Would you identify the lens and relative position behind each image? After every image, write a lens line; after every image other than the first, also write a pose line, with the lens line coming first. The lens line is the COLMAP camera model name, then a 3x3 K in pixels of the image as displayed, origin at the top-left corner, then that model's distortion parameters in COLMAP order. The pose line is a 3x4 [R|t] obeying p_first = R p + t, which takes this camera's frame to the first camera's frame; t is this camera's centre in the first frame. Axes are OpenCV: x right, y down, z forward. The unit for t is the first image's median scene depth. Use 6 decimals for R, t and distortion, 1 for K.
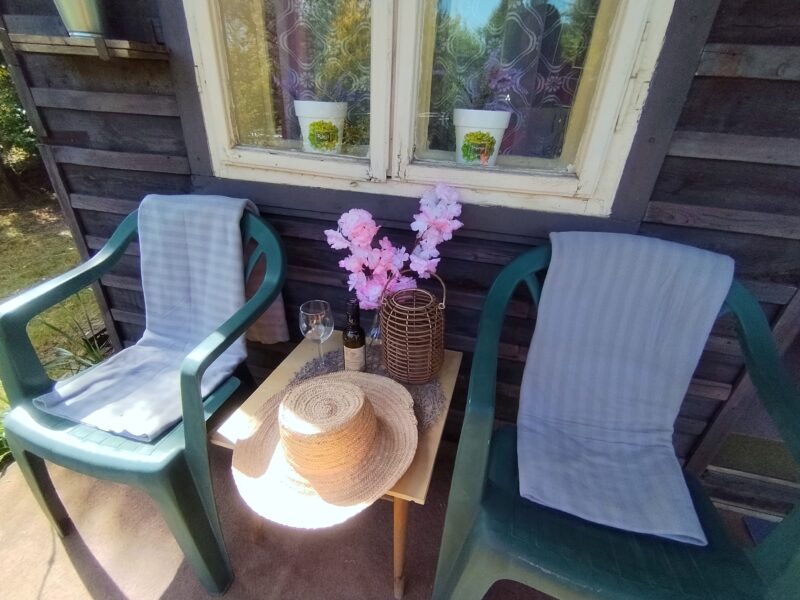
lens RADIAL K [[377.1, 0, 398.2], [0, 377.1, 301.5], [0, 0, 1]] dist [0.000075, -0.000171]
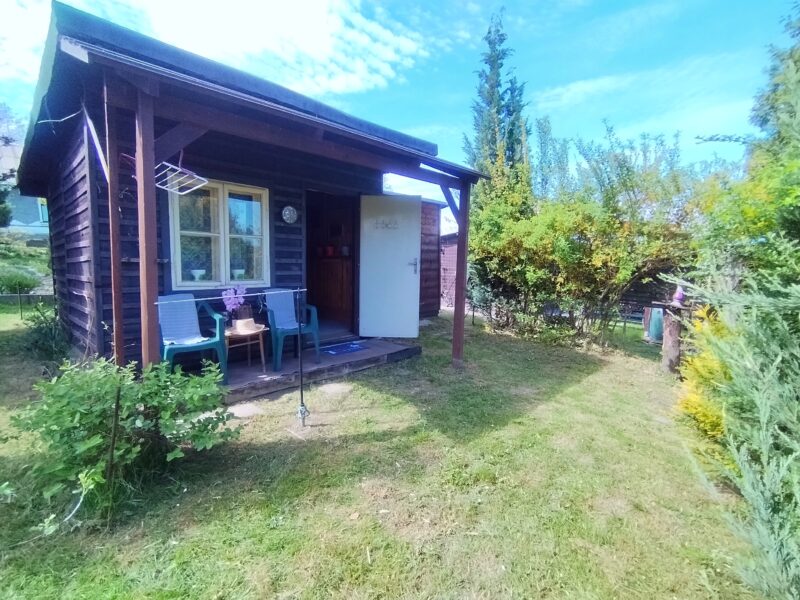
lens RADIAL K [[378.3, 0, 397.6], [0, 378.3, 301.0], [0, 0, 1]] dist [0.001141, 0.001209]
pose [[0.496278, -0.121391, 0.859635, -2.851764], [0.428923, 0.895172, -0.121213, 1.238178], [-0.754807, 0.428872, 0.496322, -2.611655]]
